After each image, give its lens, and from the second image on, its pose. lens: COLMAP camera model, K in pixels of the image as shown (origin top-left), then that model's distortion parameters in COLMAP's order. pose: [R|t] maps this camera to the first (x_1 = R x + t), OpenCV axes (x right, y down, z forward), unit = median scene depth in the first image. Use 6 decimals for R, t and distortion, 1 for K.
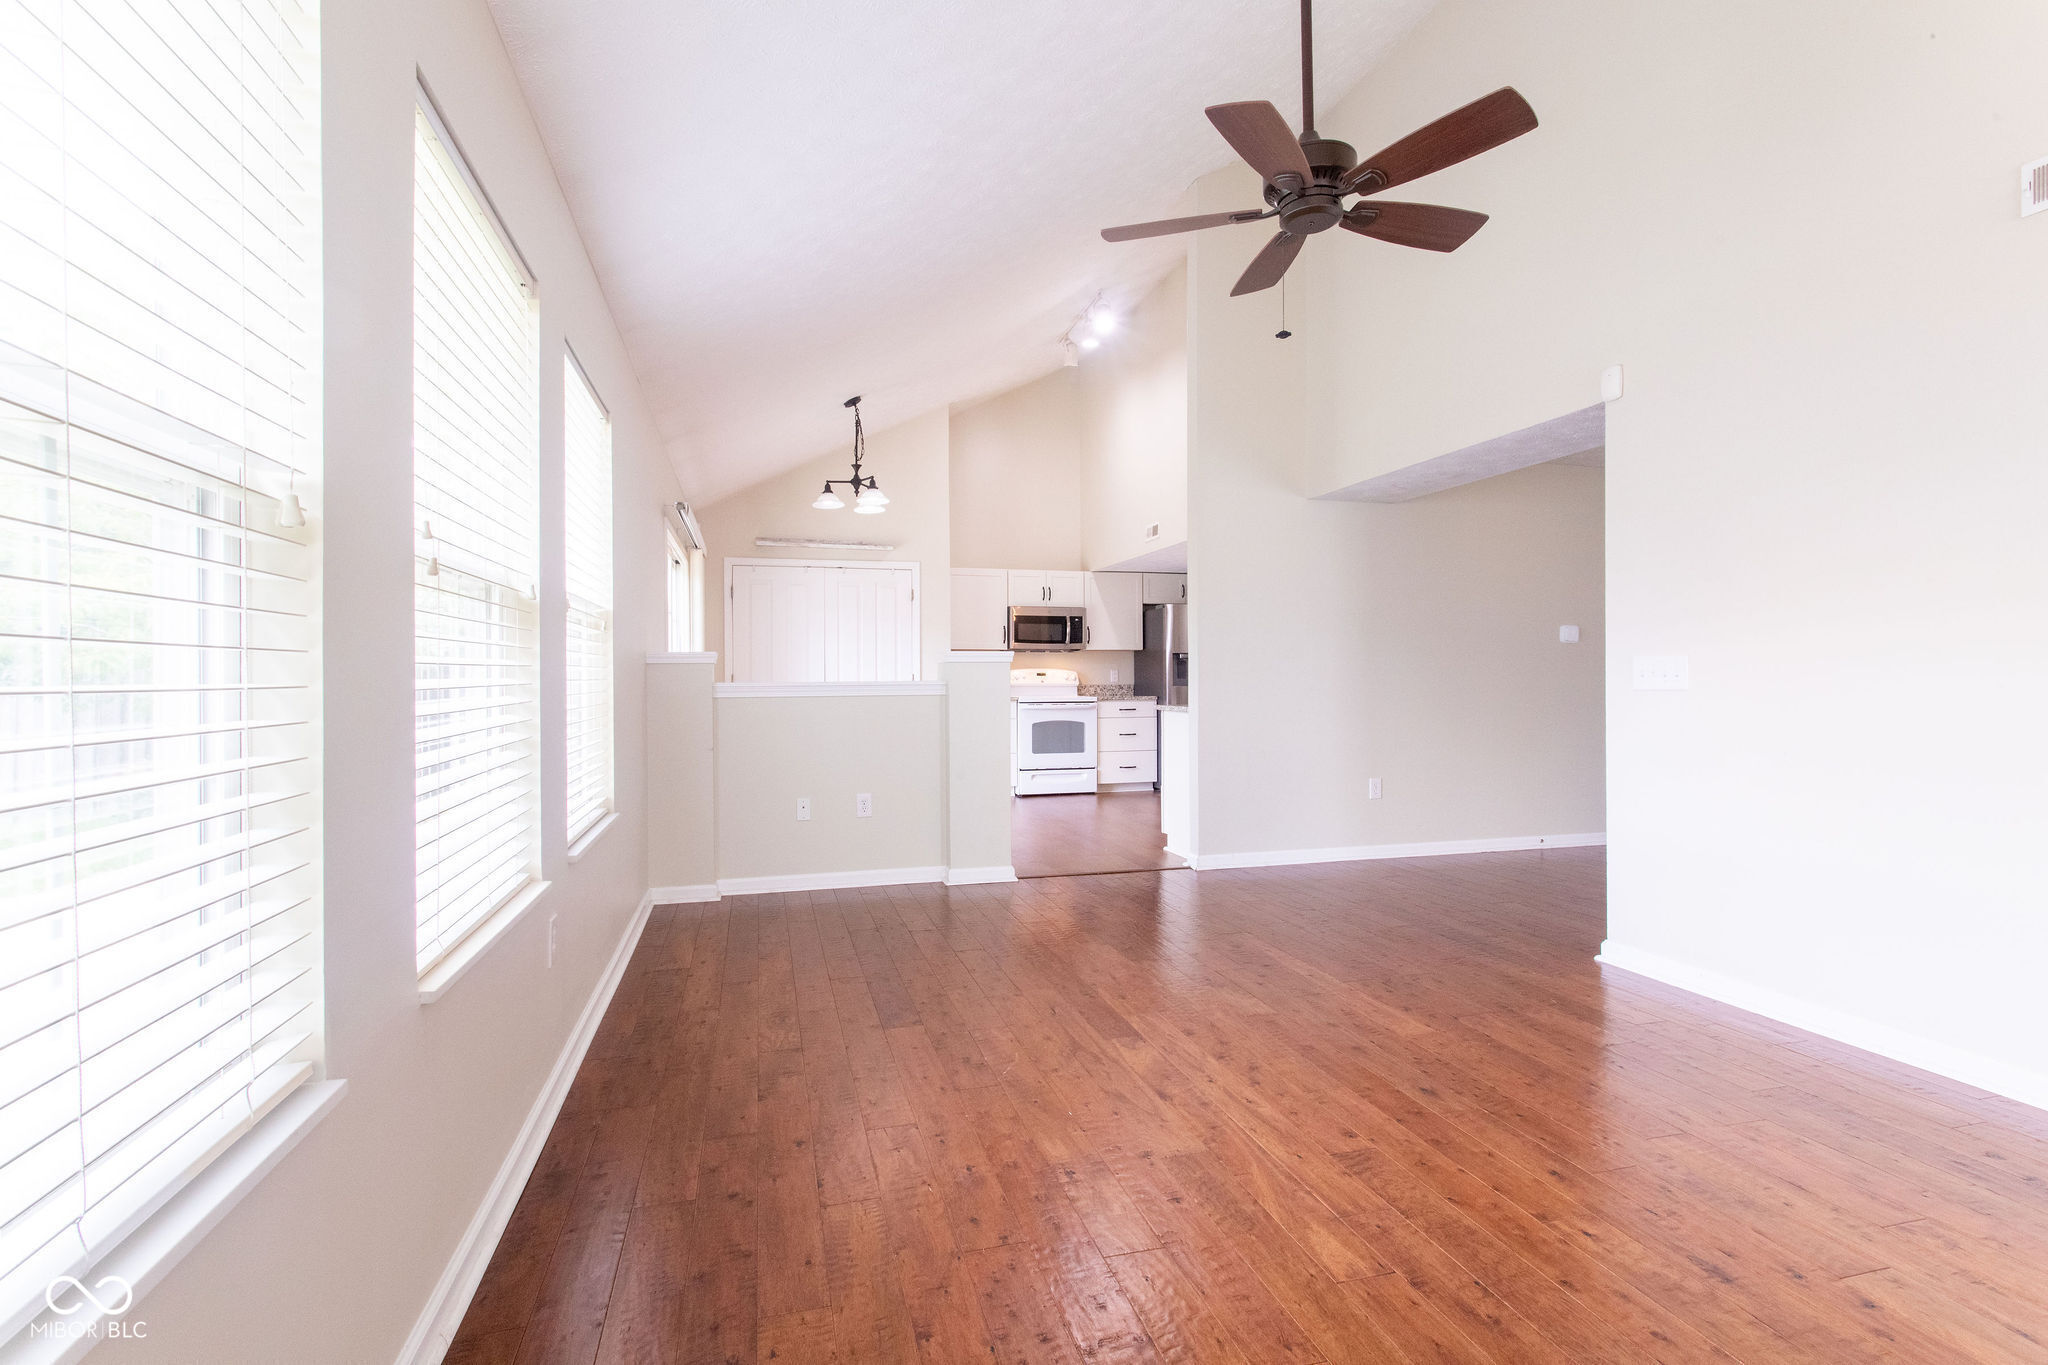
lens RADIAL K [[945.7, 0, 1033.4], [0, 945.7, 680.2], [0, 0, 1]] dist [-0.000969, 0.000111]
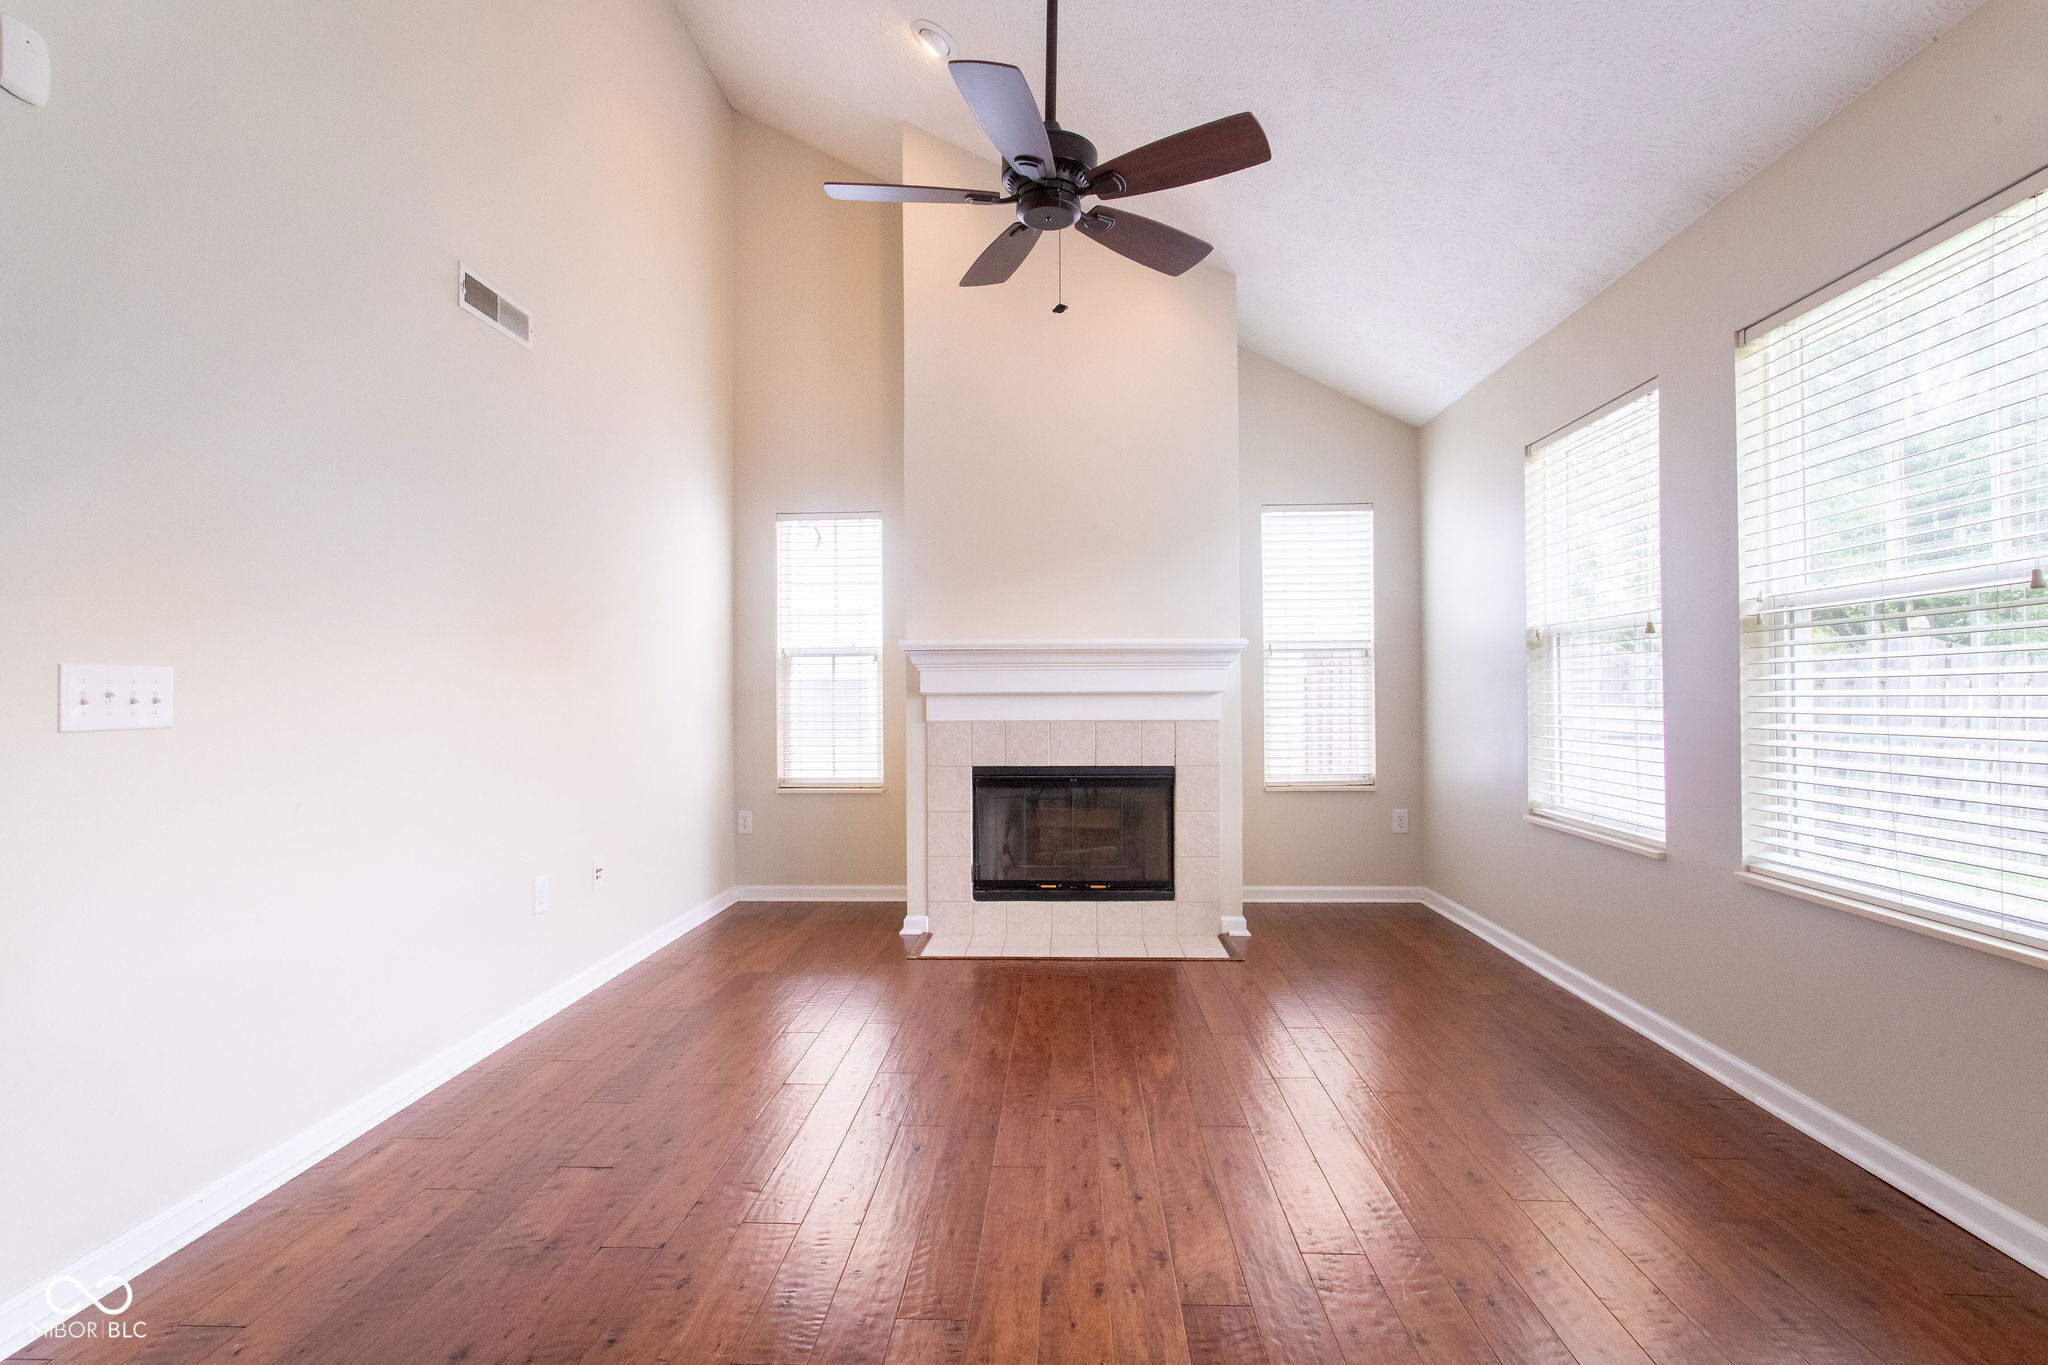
lens RADIAL K [[945.7, 0, 1033.4], [0, 945.7, 680.2], [0, 0, 1]] dist [-0.000969, 0.000111]
pose [[-0.947769, 0.014382, 0.318633, 0.010837], [0.010713, 0.999855, -0.013263, -0.005869], [-0.318778, -0.009157, -0.947785, 1.889942]]
